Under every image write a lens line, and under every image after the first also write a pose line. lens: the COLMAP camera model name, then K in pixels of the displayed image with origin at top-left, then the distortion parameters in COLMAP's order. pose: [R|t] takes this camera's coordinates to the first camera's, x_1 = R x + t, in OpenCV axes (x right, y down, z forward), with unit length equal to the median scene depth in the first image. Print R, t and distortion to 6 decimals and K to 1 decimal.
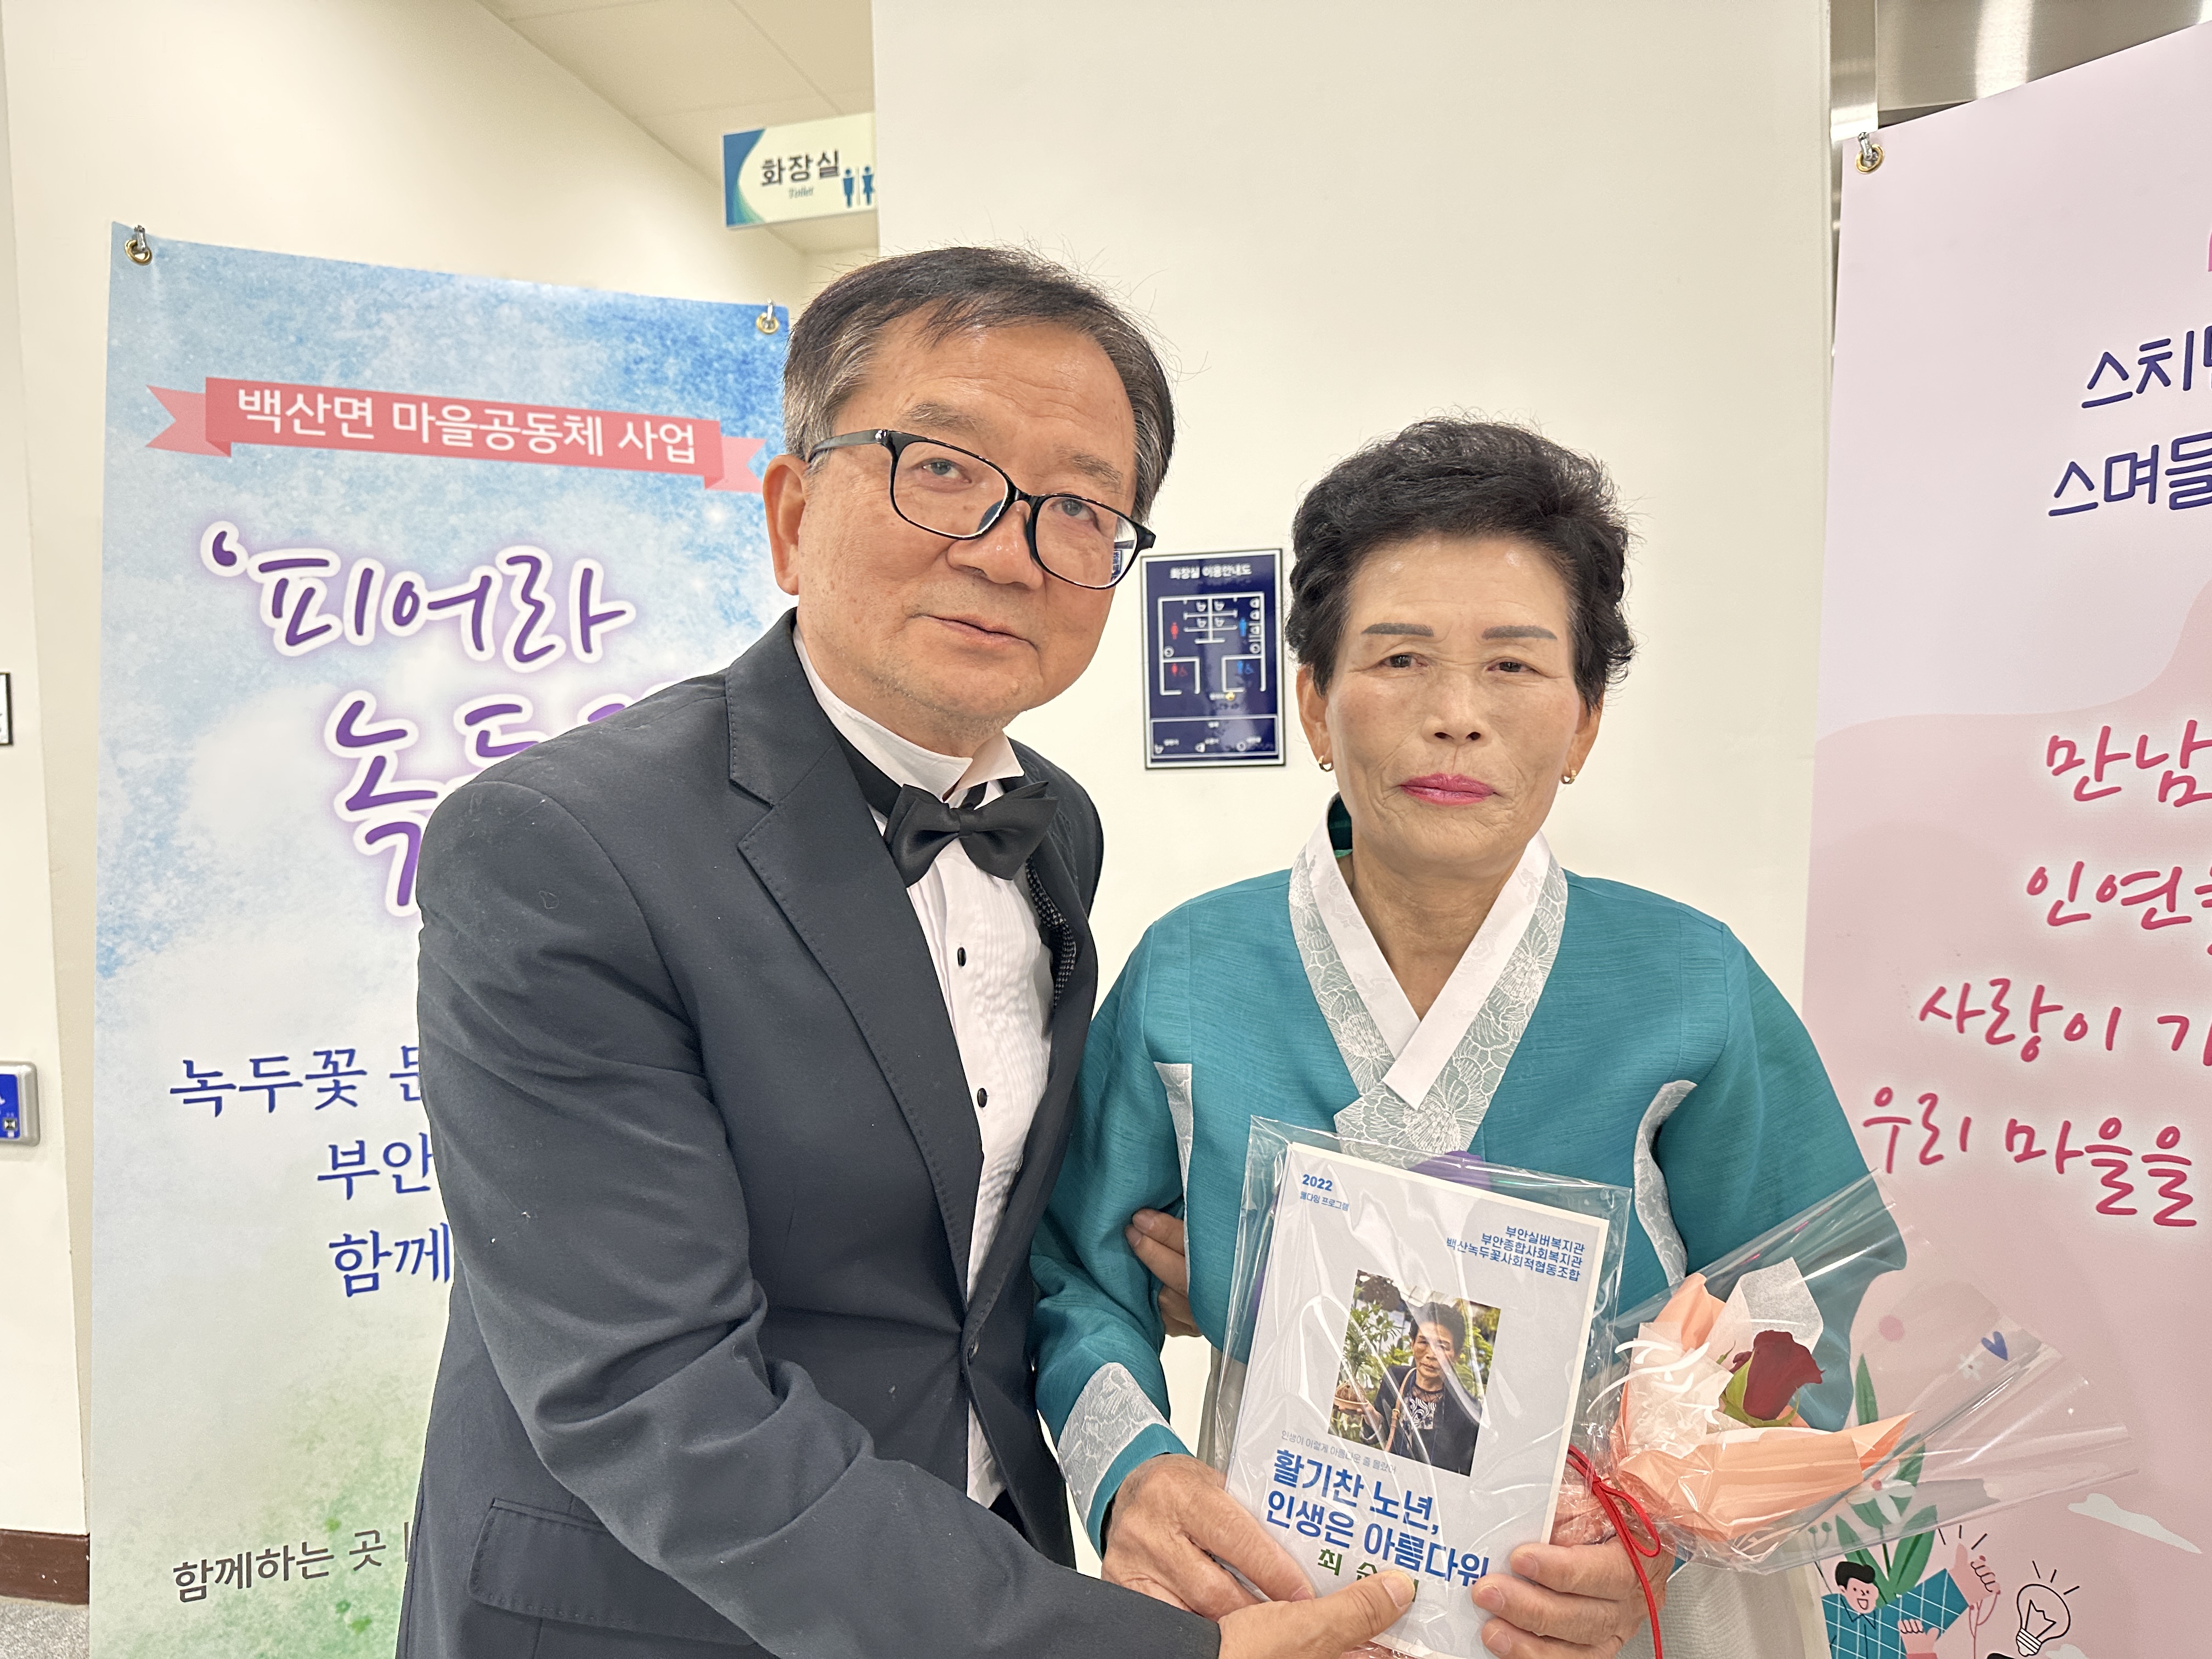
lens RADIAL K [[1588.8, 0, 1097.0], [0, 1588.8, 836.6], [0, 0, 1]] dist [-0.008098, -0.008365]
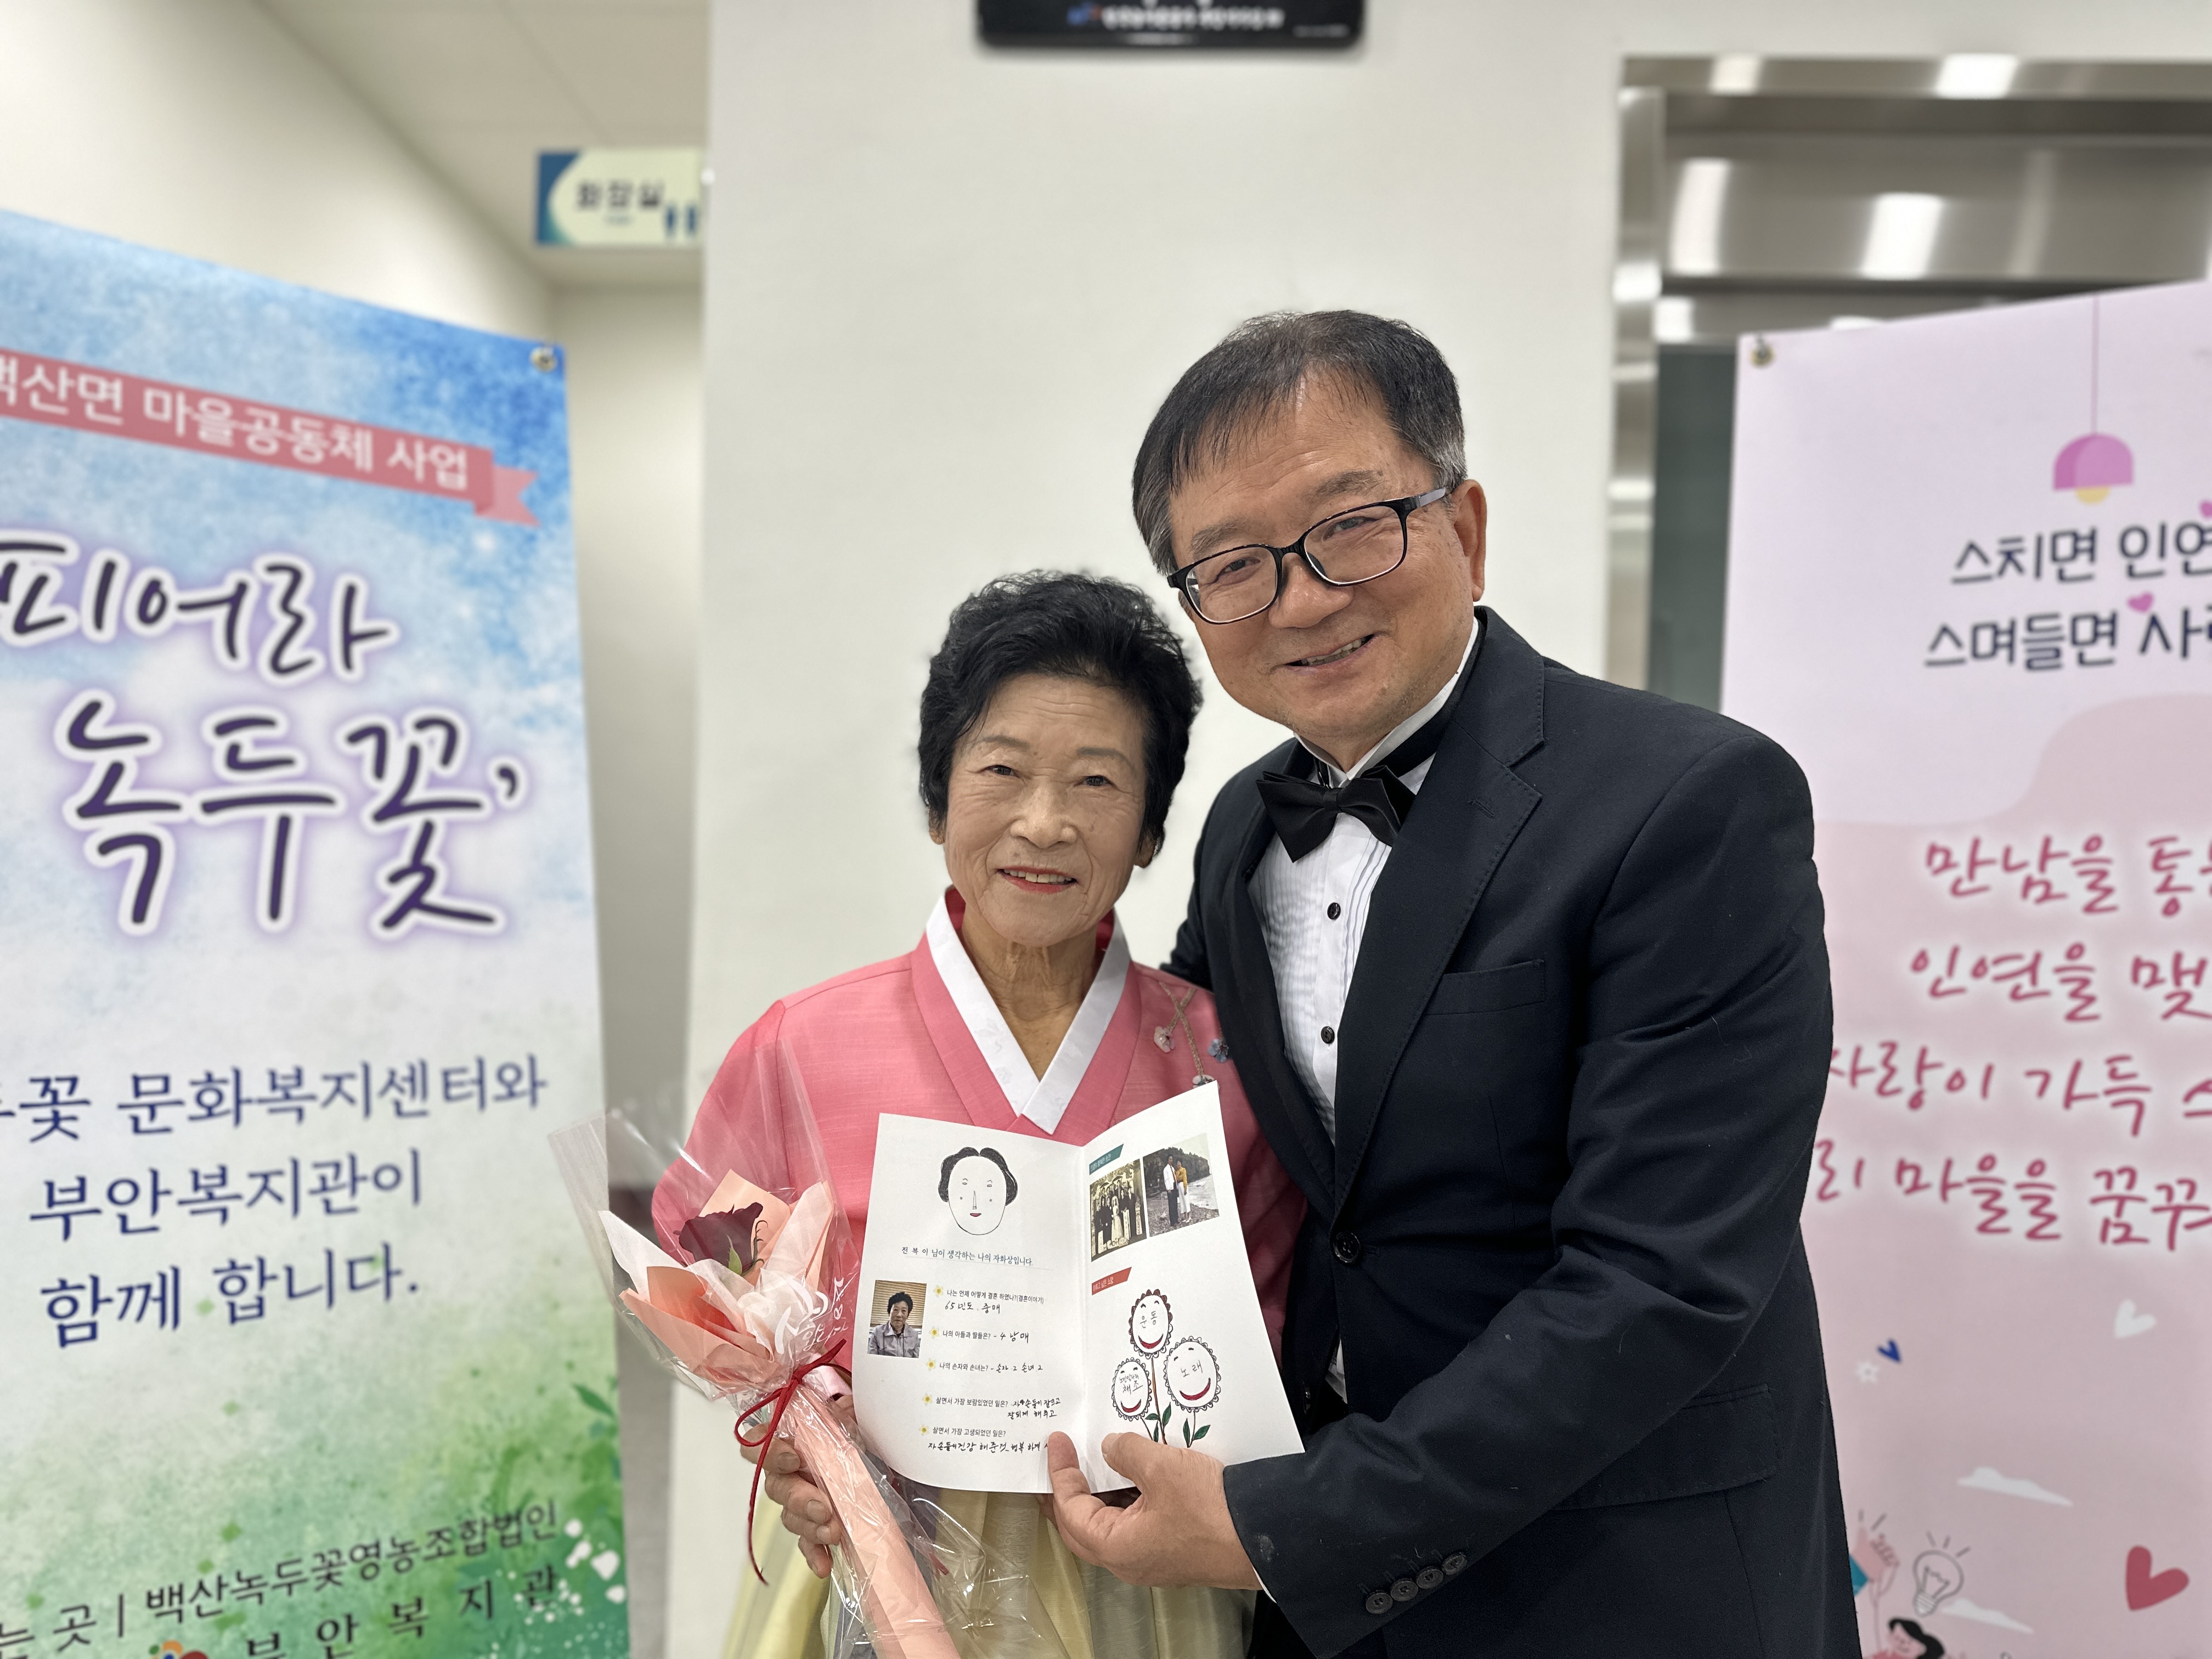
lens RADIAL K [[1588.8, 0, 1112.3], [0, 1588.8, 846.6], [0, 0, 1]] dist [-0.008098, -0.008365]
pose [[0.952520, 0.054771, 0.299510, -0.164961], [-0.040428, 0.997729, -0.053881, 0.024156], [-0.301781, 0.039214, 0.952570, -0.053503]]
